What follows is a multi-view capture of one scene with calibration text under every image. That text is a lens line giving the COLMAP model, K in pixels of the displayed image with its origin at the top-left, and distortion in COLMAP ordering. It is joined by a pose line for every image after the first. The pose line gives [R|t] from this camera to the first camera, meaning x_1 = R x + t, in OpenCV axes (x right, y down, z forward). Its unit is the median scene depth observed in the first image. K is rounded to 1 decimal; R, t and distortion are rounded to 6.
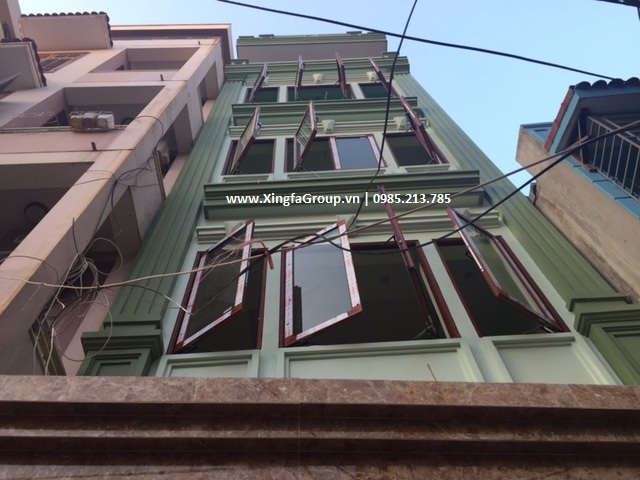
lens RADIAL K [[554.5, 0, 320.0], [0, 554.5, 240.0], [0, 0, 1]] dist [0.089342, -0.137158]
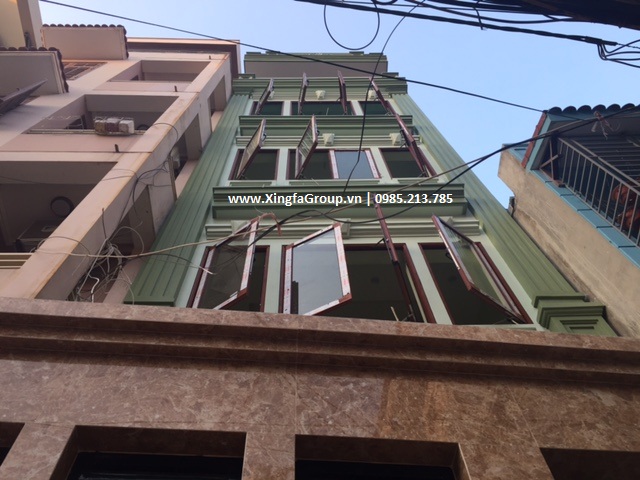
lens RADIAL K [[554.5, 0, 320.0], [0, 554.5, 240.0], [0, 0, 1]] dist [0.089342, -0.137158]
pose [[0.999318, 0.036642, 0.004587, 0.000955], [-0.036509, 0.998986, -0.026352, 0.027931], [-0.005548, 0.026166, 0.999642, -0.102670]]
